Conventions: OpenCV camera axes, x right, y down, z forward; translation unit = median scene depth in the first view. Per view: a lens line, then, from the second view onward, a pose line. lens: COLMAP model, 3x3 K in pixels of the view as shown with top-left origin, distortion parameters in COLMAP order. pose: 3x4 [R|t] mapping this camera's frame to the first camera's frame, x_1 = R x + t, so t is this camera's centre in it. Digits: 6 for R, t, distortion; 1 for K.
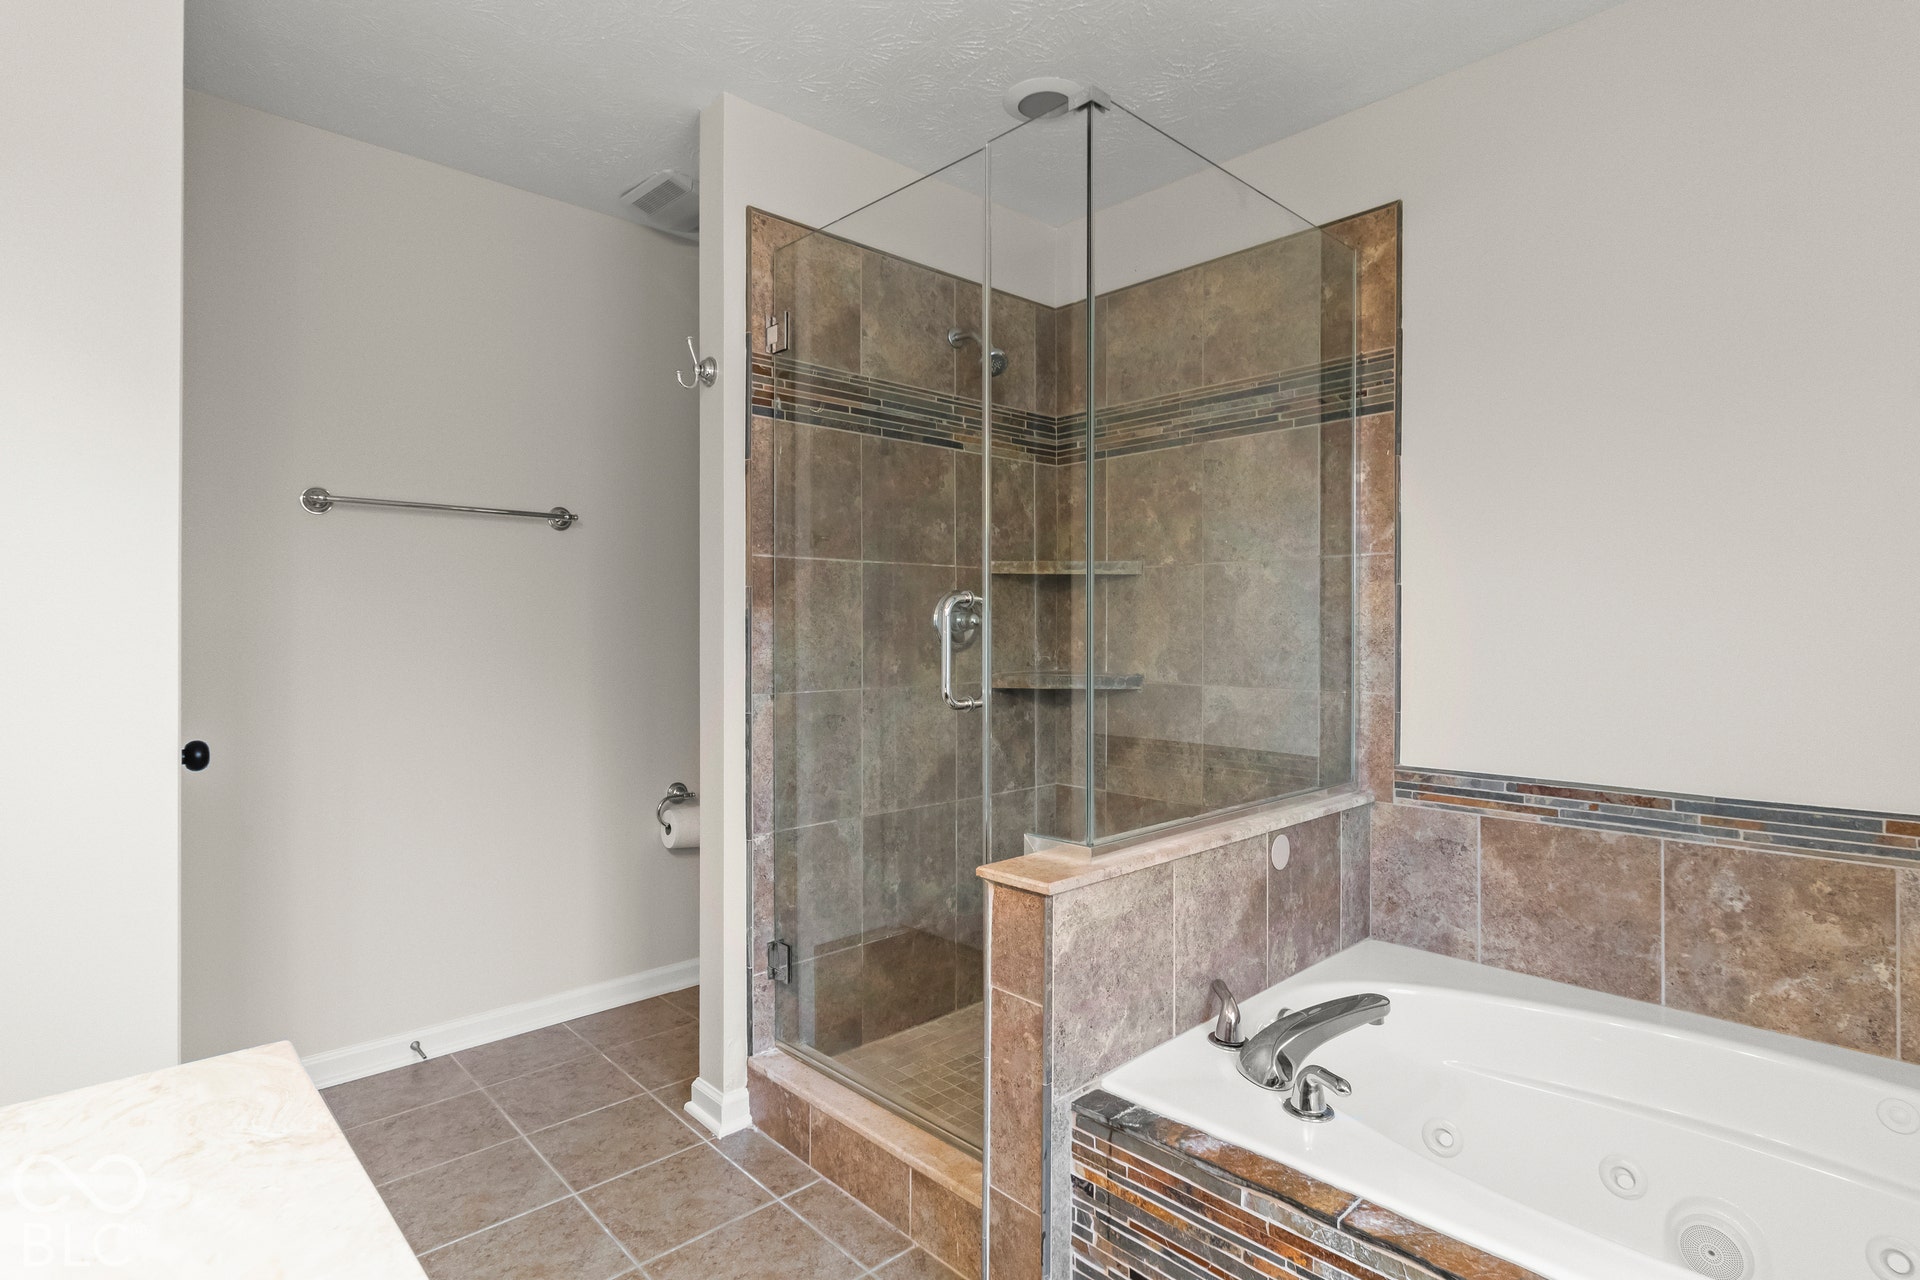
lens RADIAL K [[992.9, 0, 969.9], [0, 992.9, 625.6], [0, 0, 1]] dist [0.000222, -0.003589]
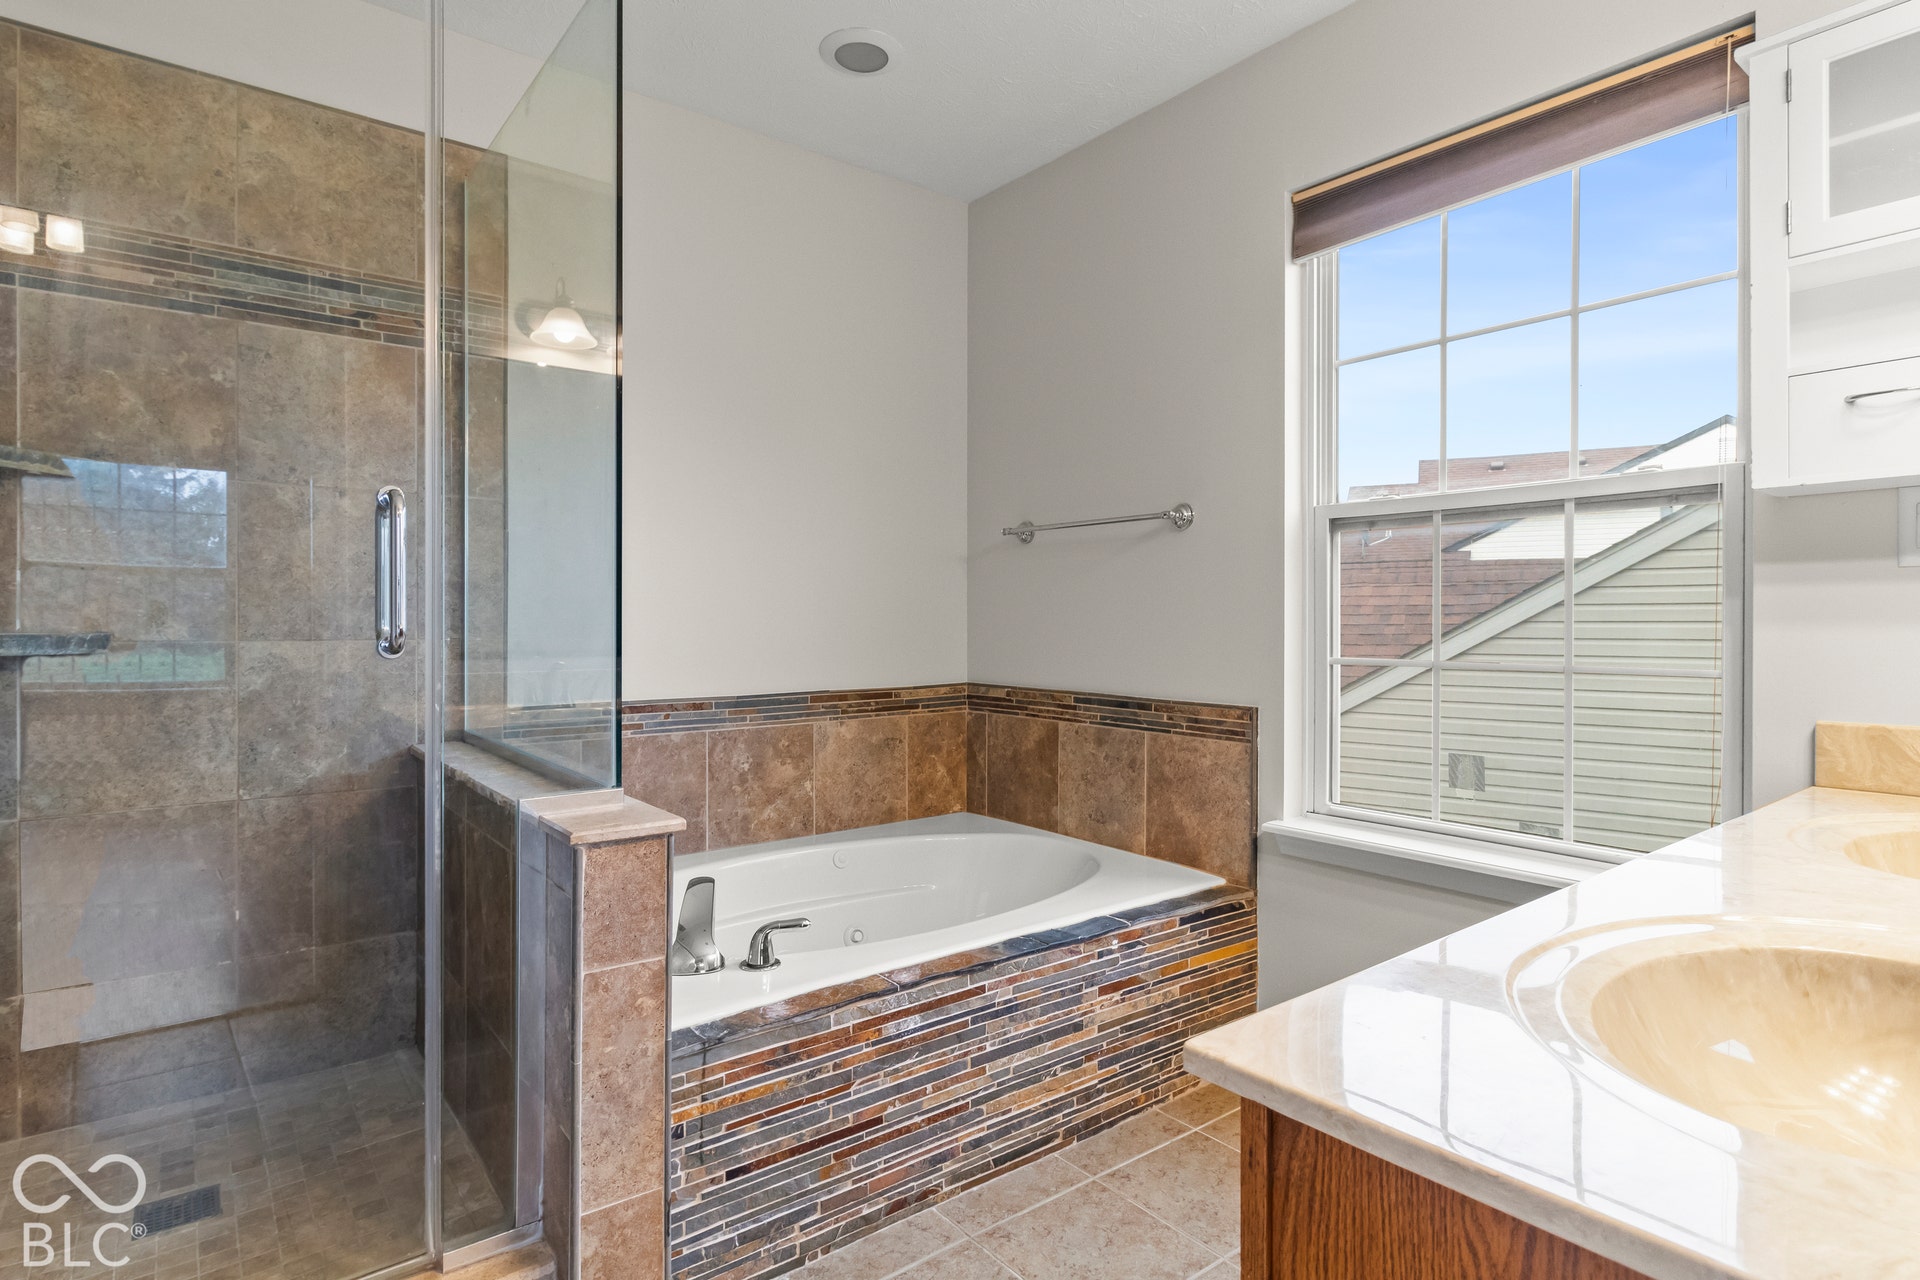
lens RADIAL K [[992.9, 0, 969.4], [0, 992.9, 639.4], [0, 0, 1]] dist [0.000222, -0.003589]
pose [[0.073543, -0.017654, 0.997136, -0.682413], [-0.000525, 0.999842, 0.017740, 0.063533], [-0.997292, -0.001828, 0.073523, 0.549879]]
